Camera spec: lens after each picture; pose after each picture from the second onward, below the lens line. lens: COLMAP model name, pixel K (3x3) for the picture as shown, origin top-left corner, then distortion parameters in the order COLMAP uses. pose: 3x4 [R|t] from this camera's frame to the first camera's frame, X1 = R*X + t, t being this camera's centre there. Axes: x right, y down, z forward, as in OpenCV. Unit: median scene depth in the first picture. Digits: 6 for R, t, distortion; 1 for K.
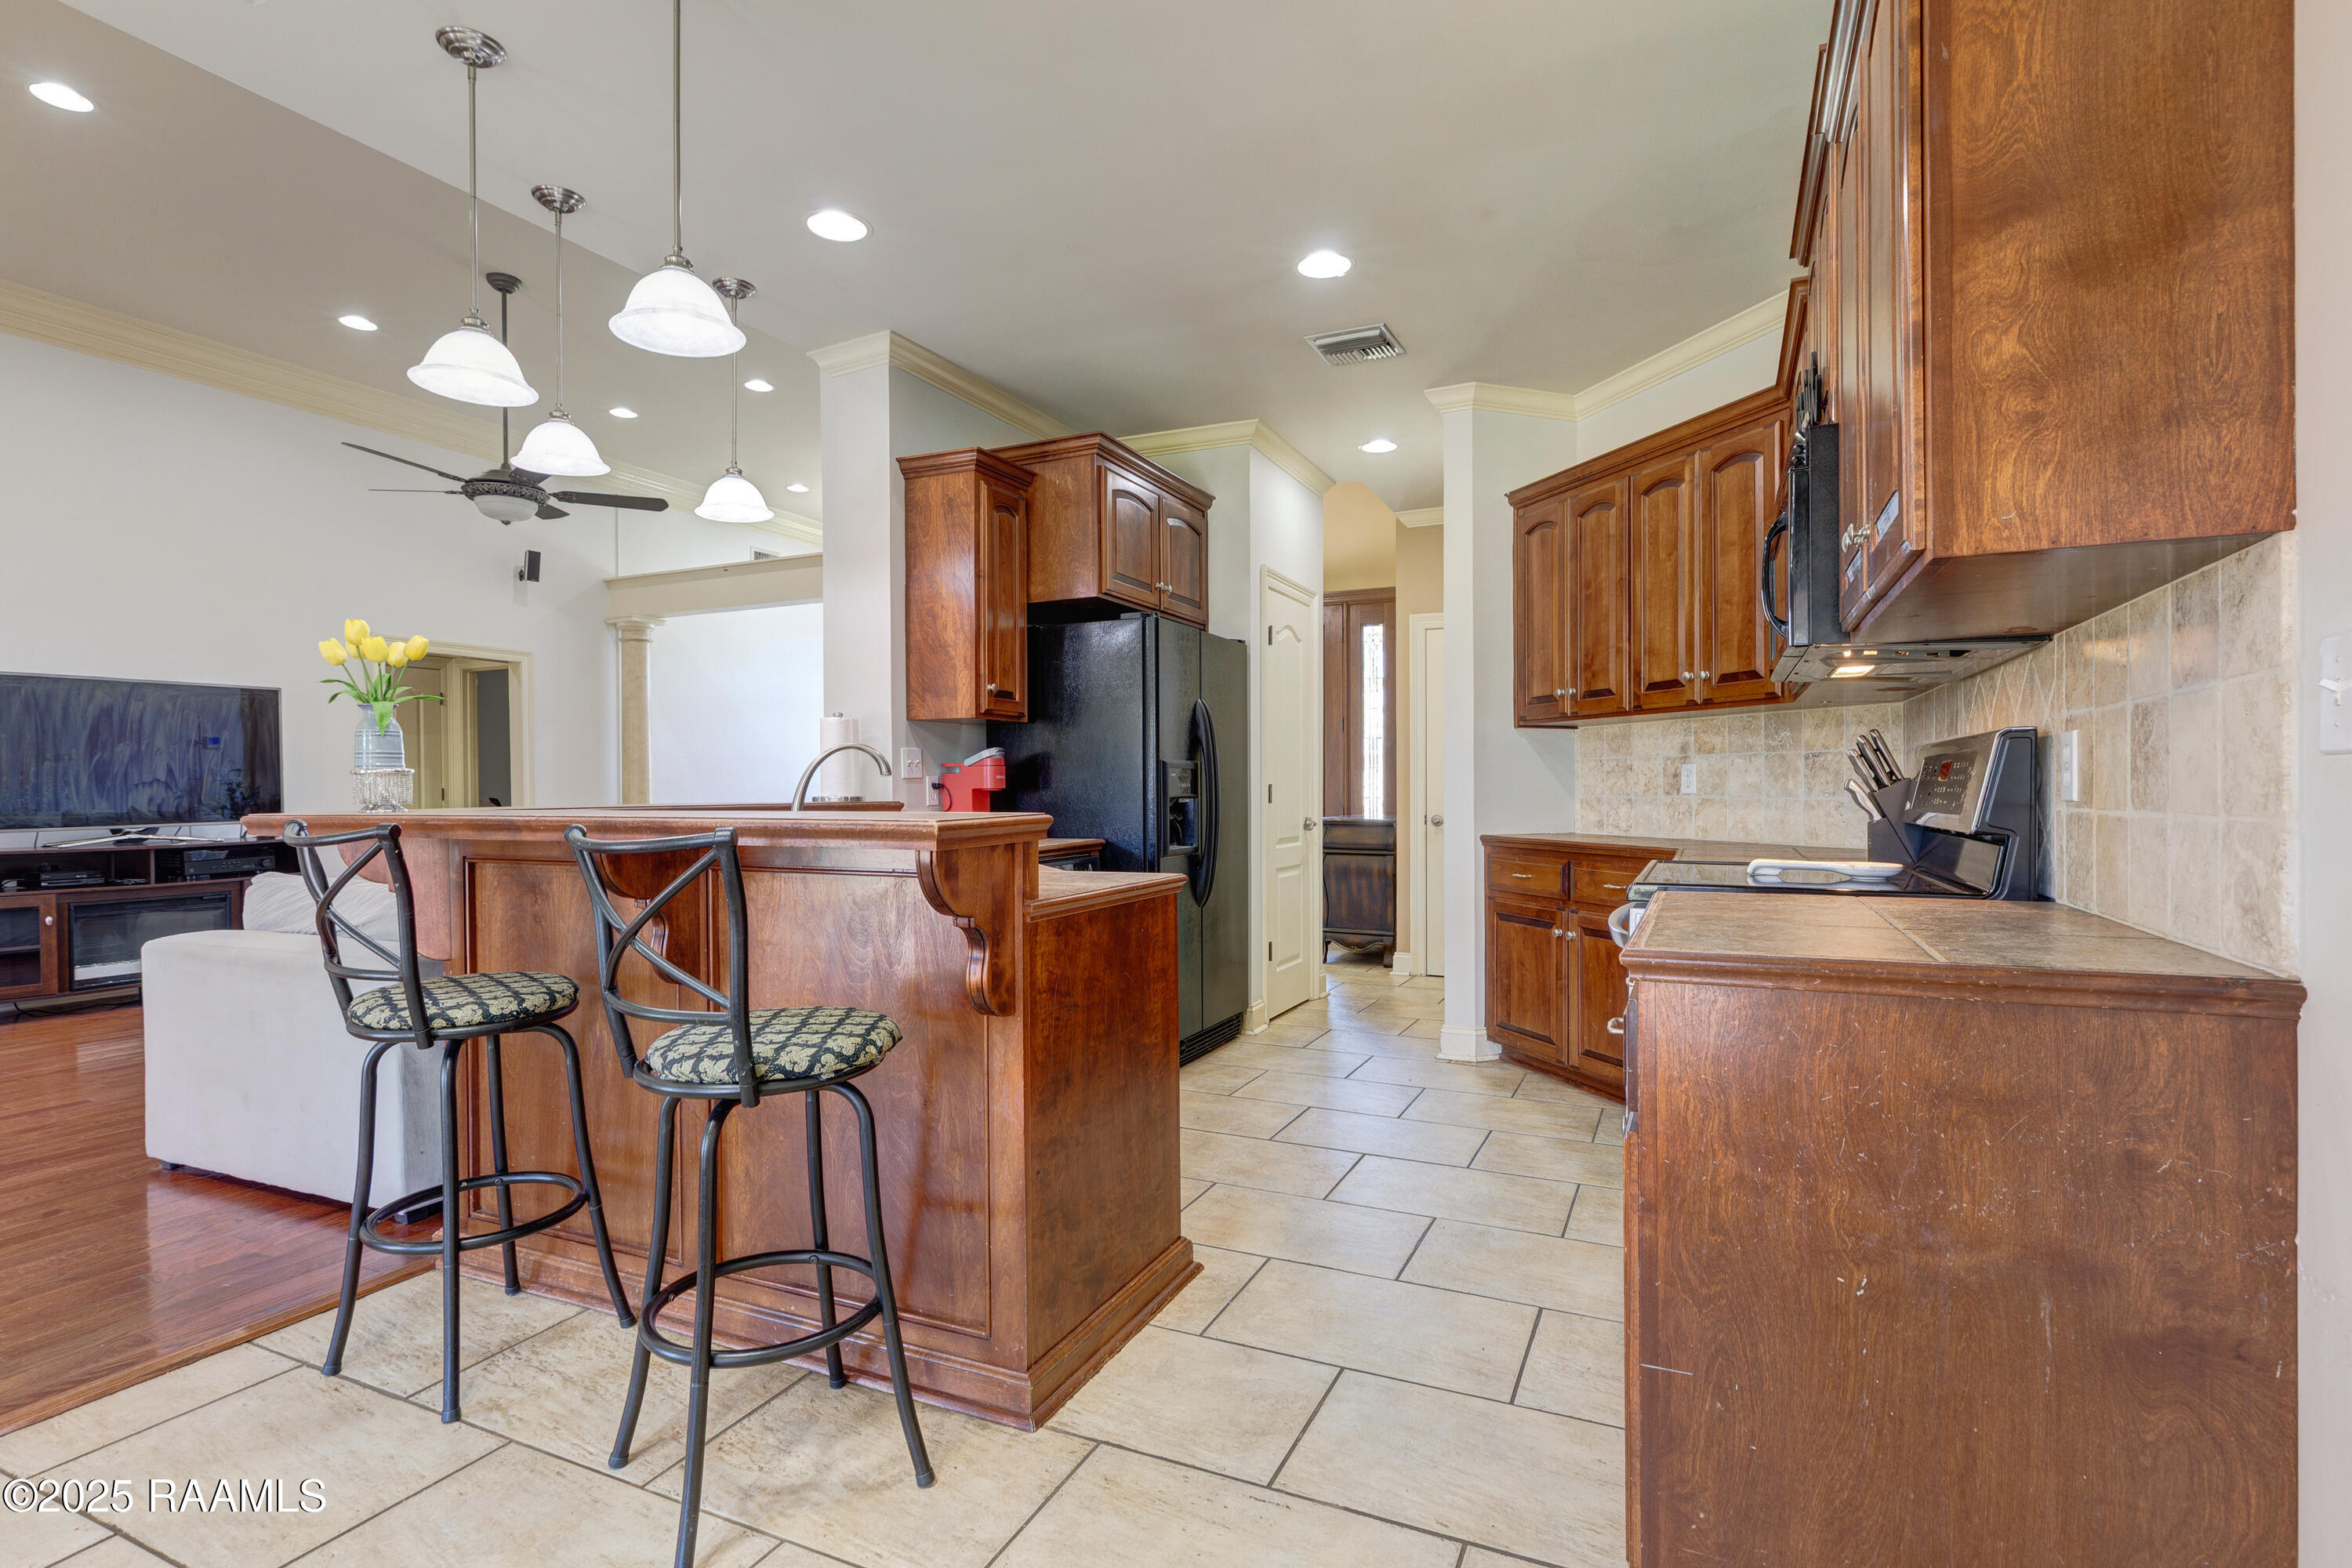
lens RADIAL K [[1138.8, 0, 1180.7], [0, 1138.8, 796.9], [0, 0, 1]] dist [-0.011109, -0.000807]
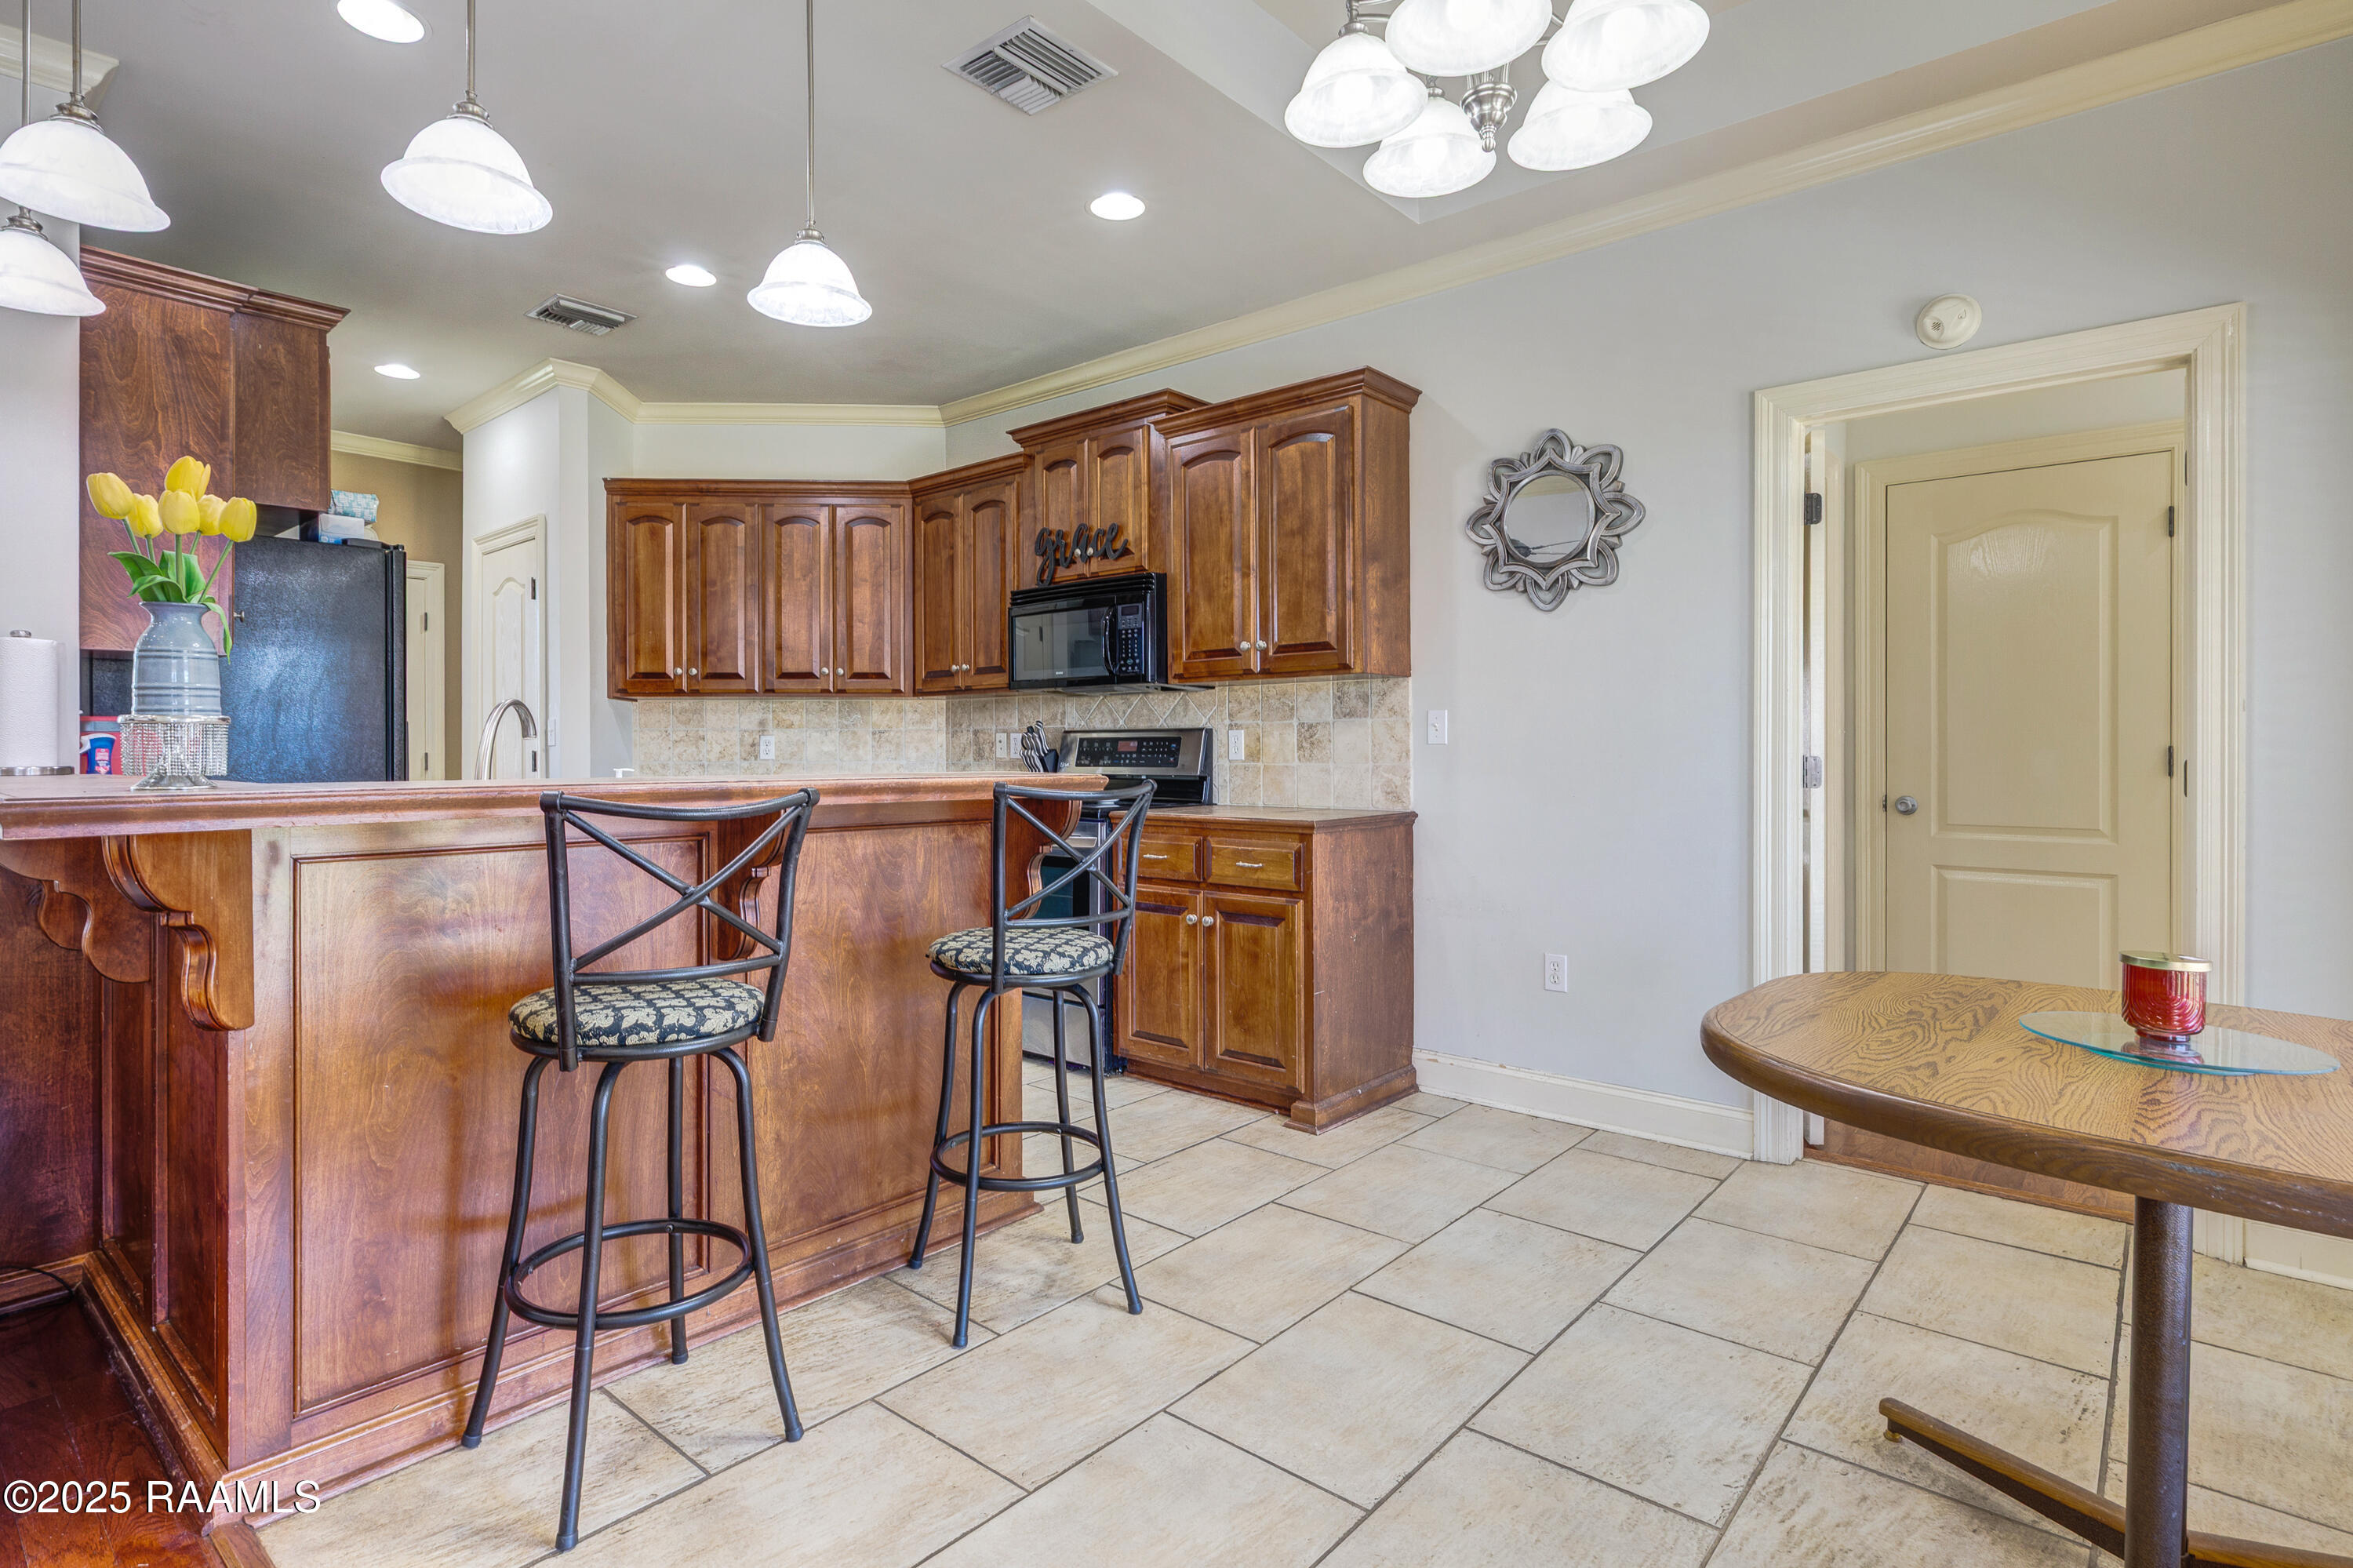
lens RADIAL K [[1139.3, 0, 1236.5], [0, 1139.3, 748.3], [0, 0, 1]] dist [-0.011109, -0.000807]
pose [[0.245048, 0.003869, 0.969503, -0.695681], [0.009089, 0.999939, -0.006288, -0.002733], [-0.969468, 0.010353, 0.244998, 0.196340]]
